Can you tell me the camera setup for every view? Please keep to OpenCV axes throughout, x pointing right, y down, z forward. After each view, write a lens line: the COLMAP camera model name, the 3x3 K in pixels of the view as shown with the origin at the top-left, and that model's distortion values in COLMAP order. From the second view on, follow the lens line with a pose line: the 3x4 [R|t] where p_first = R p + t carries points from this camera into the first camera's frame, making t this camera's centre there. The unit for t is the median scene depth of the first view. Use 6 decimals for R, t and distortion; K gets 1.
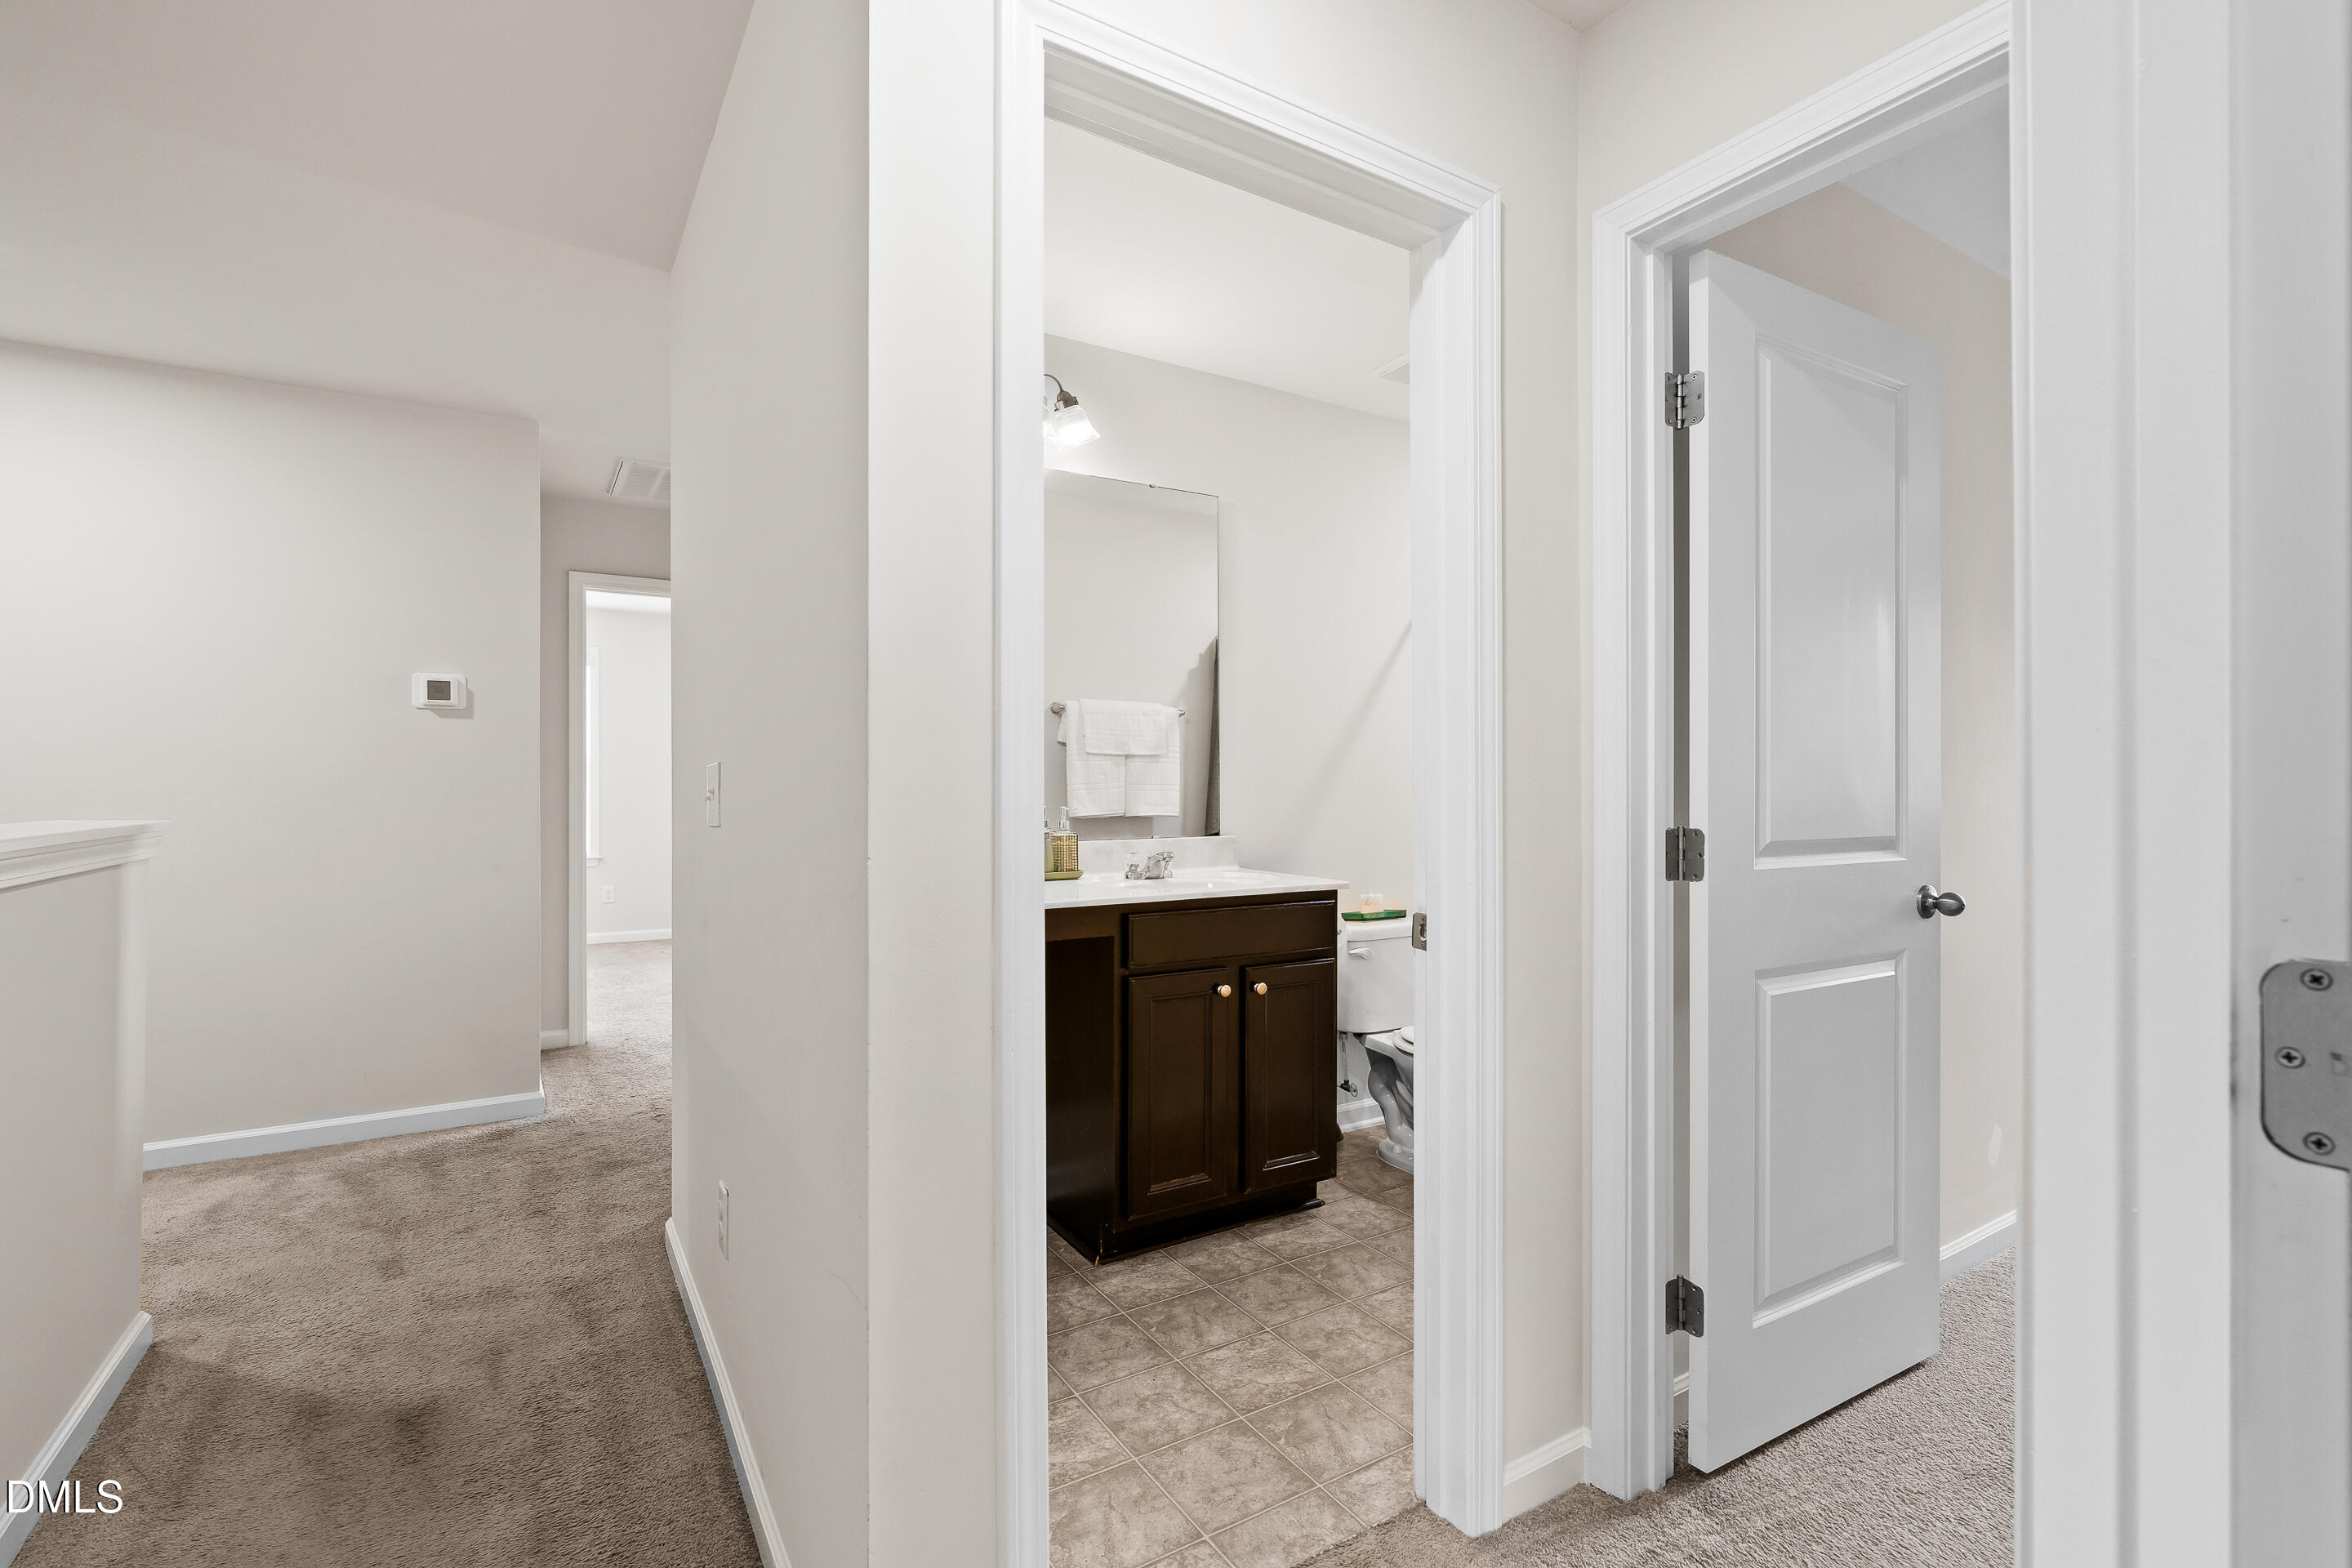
lens RADIAL K [[1077.2, 0, 1173.6], [0, 1077.2, 785.2], [0, 0, 1]] dist [-0.012022, 0.000883]
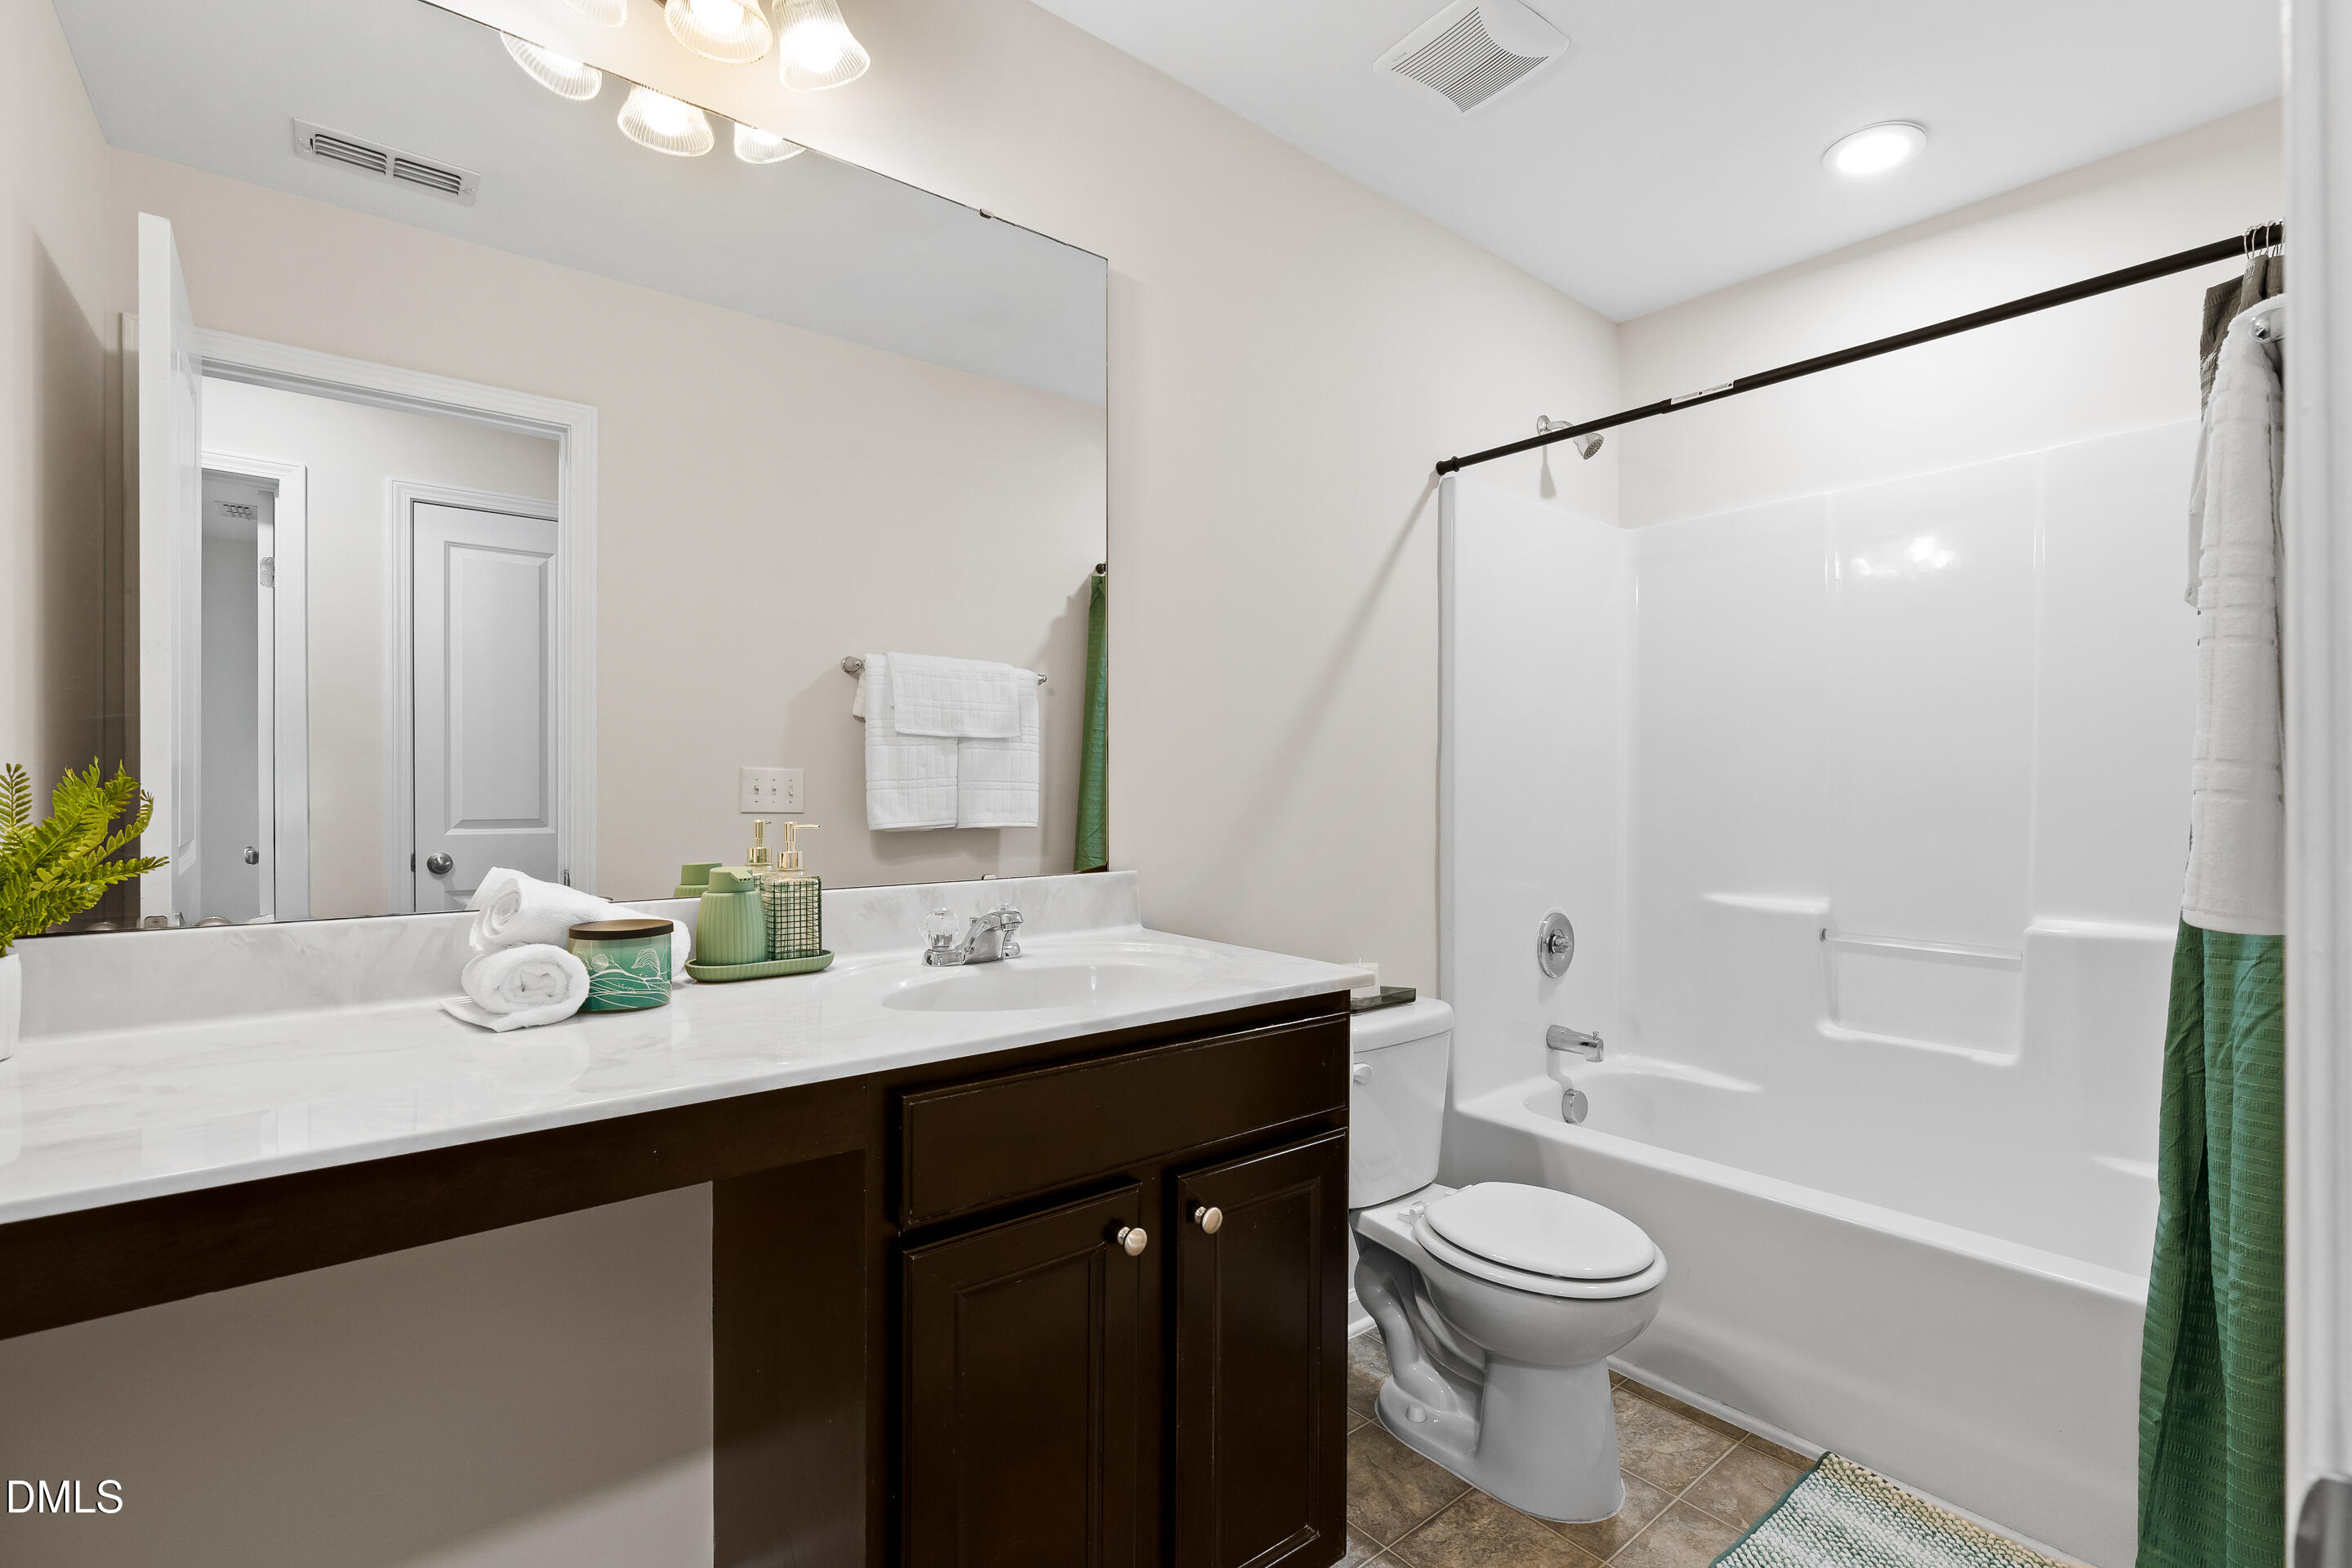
lens RADIAL K [[1077.2, 0, 1191.0], [0, 1077.2, 788.7], [0, 0, 1]] dist [-0.012022, 0.000883]
pose [[0.989962, 0.001286, 0.141327, 0.006942], [-0.001690, 0.999995, 0.002740, 0.002774], [-0.141323, -0.002952, 0.989959, 0.455236]]
